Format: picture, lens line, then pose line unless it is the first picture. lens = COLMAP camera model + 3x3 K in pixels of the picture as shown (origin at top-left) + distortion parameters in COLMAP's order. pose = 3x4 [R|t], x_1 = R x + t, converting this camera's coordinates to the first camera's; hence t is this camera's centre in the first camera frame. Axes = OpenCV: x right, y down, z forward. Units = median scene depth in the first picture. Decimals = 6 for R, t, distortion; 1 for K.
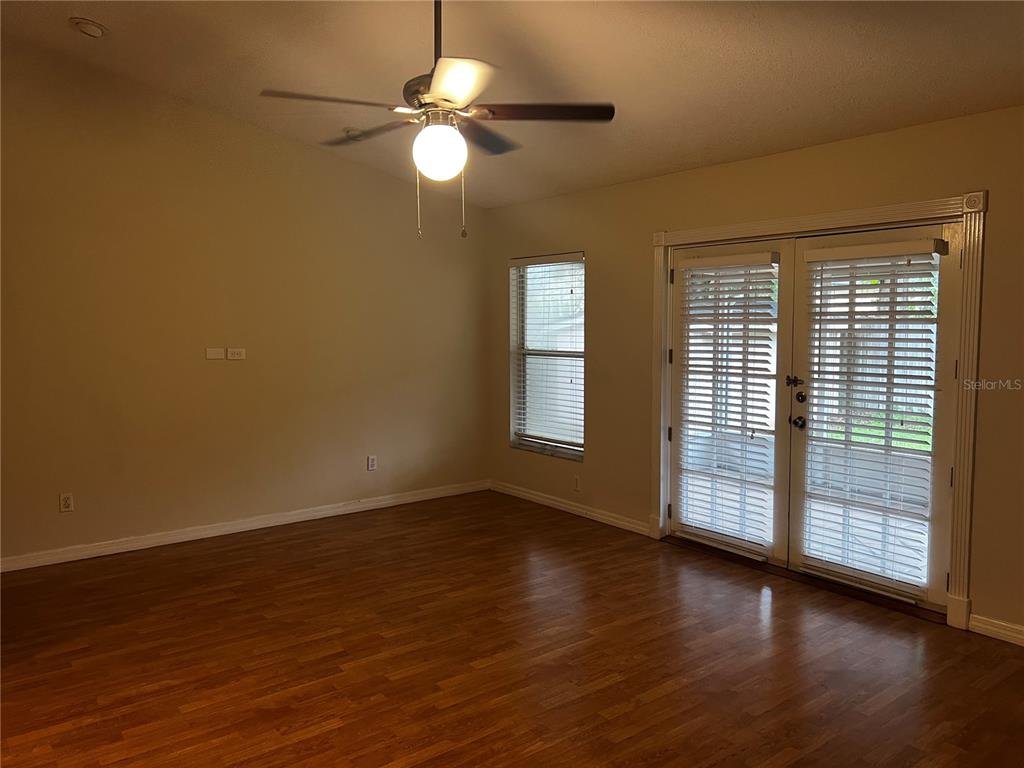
lens RADIAL K [[779.9, 0, 509.1], [0, 779.9, 384.3], [0, 0, 1]] dist [0.055600, -0.057614]
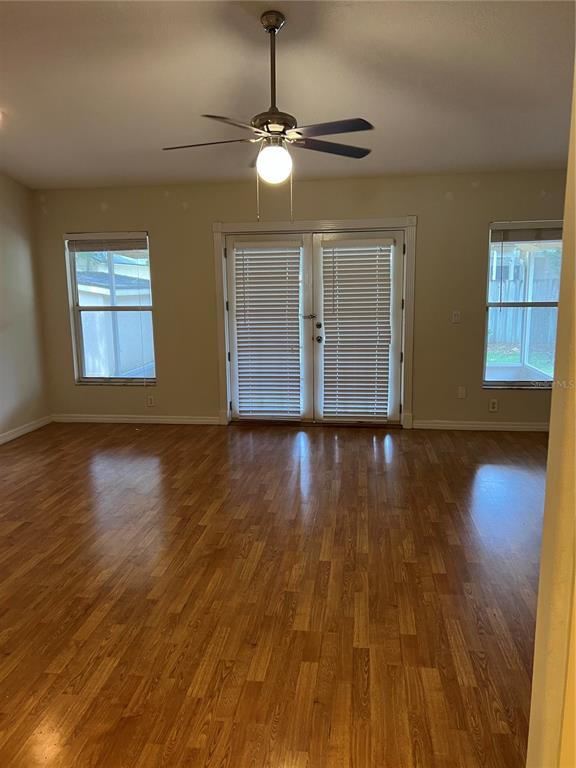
lens RADIAL K [[584.9, 0, 283.8], [0, 584.9, 387.1], [0, 0, 1]] dist [0.055600, -0.057614]
pose [[0.712297, -0.127619, 0.690179, -0.618784], [0.072928, 0.991465, 0.108063, 0.006685], [-0.698079, -0.026640, 0.715525, 0.107353]]
